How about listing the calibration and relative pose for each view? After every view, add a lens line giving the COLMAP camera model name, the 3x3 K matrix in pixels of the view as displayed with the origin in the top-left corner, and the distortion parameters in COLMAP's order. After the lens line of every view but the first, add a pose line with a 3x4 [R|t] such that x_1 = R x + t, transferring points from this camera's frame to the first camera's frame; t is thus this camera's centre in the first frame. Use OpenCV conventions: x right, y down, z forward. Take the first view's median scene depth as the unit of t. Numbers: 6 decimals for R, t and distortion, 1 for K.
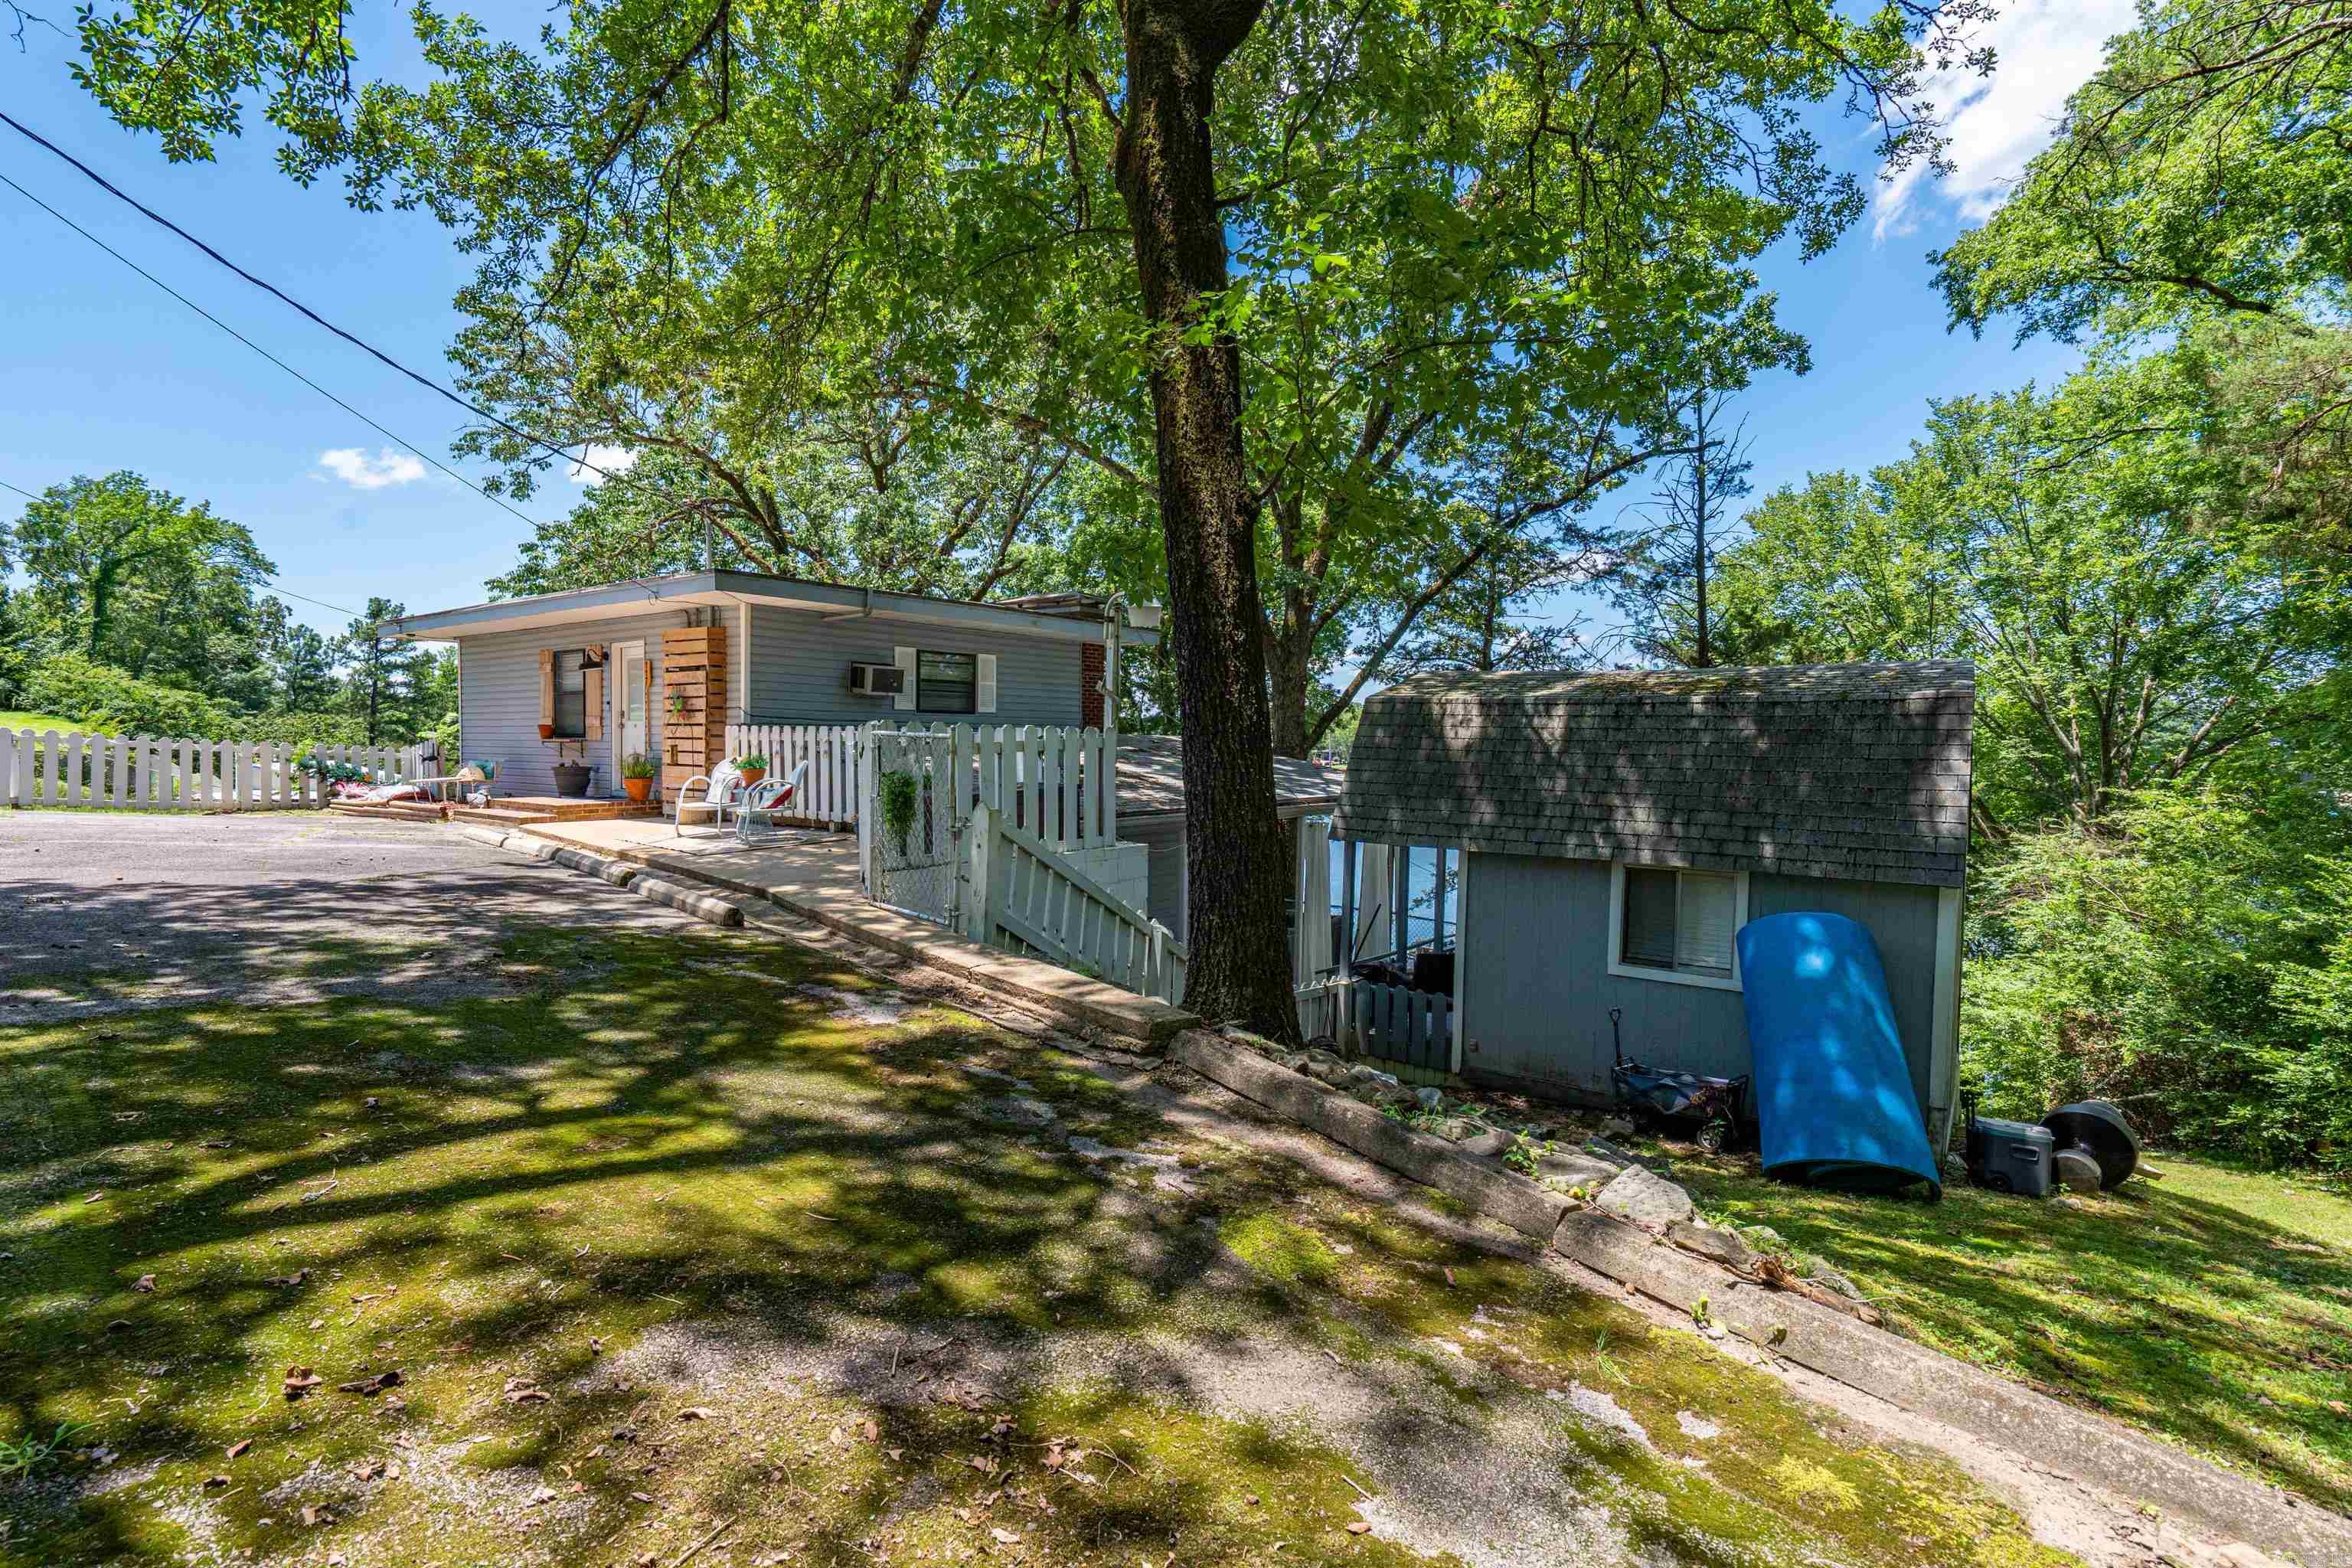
lens RADIAL K [[1061.8, 0, 1176.7], [0, 1061.8, 794.1], [0, 0, 1]] dist [-0.007737, 0.001560]
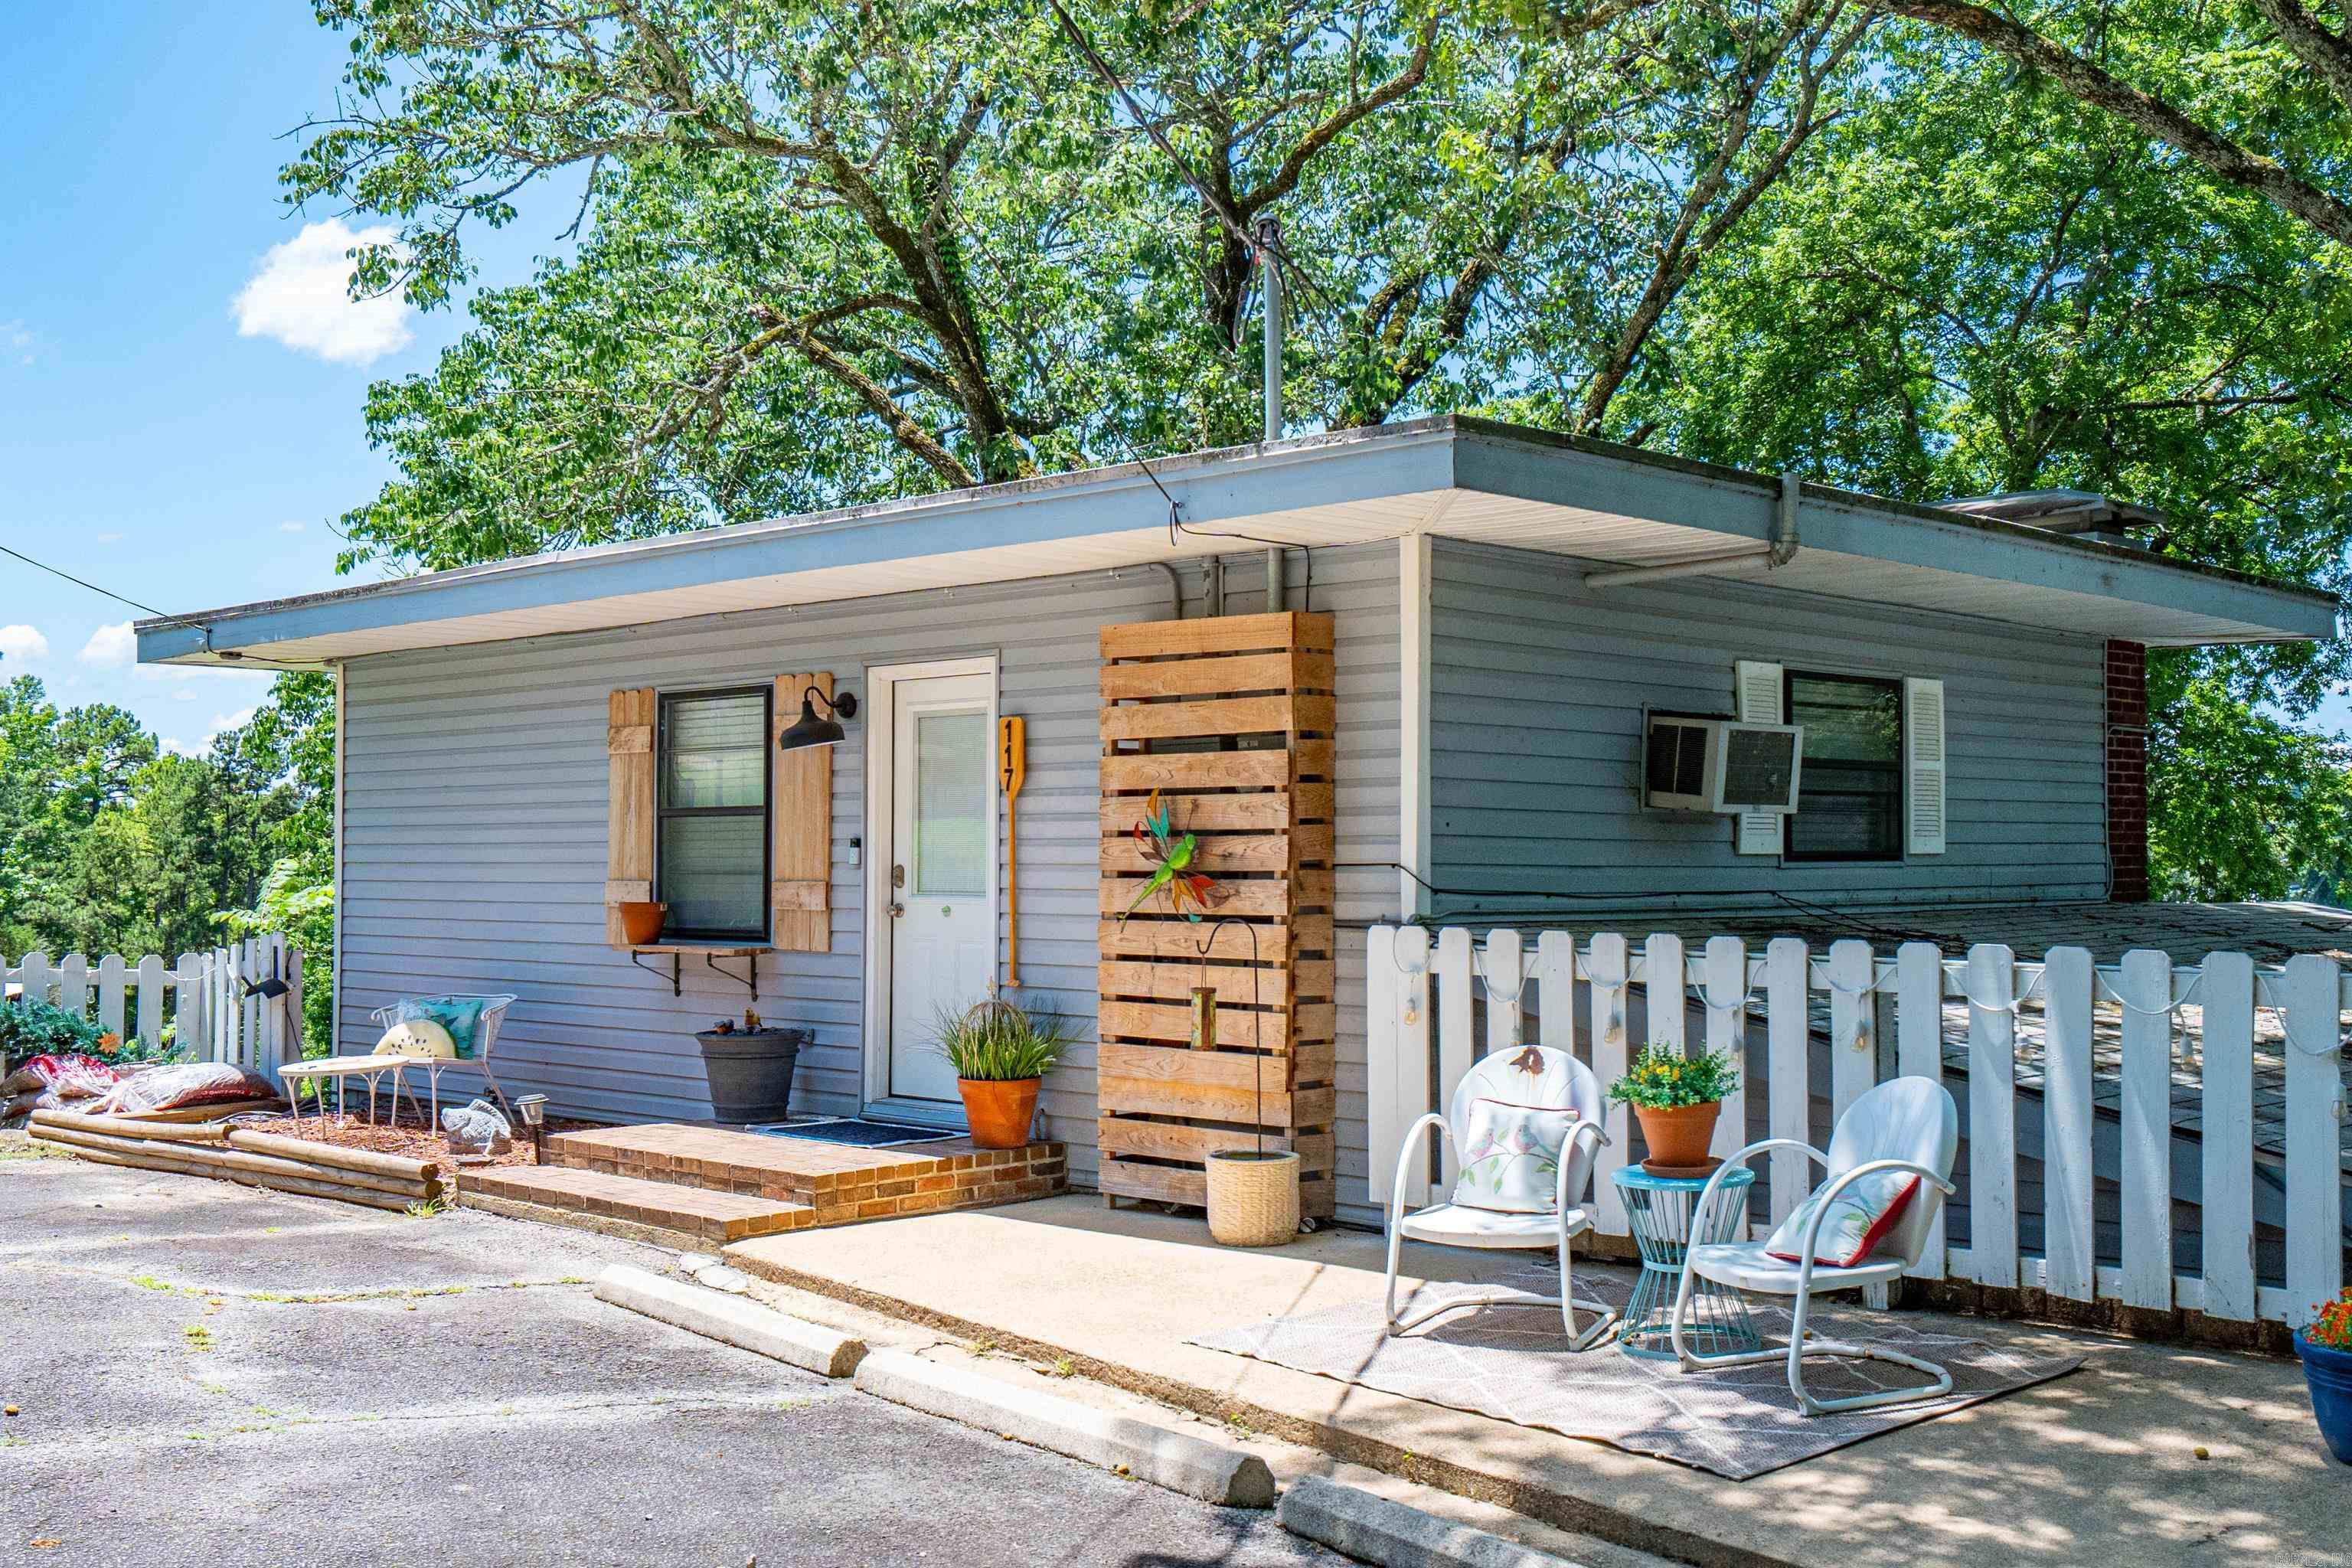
lens RADIAL K [[2397.7, 0, 1179.6], [0, 2397.7, 785.7], [0, 0, 1]] dist [0.014314, 0.000000]
pose [[0.991035, -0.014087, -0.132857, -0.323455], [0.003298, 0.996702, -0.081080, -0.040699], [0.133561, 0.079915, 0.987813, 0.247406]]
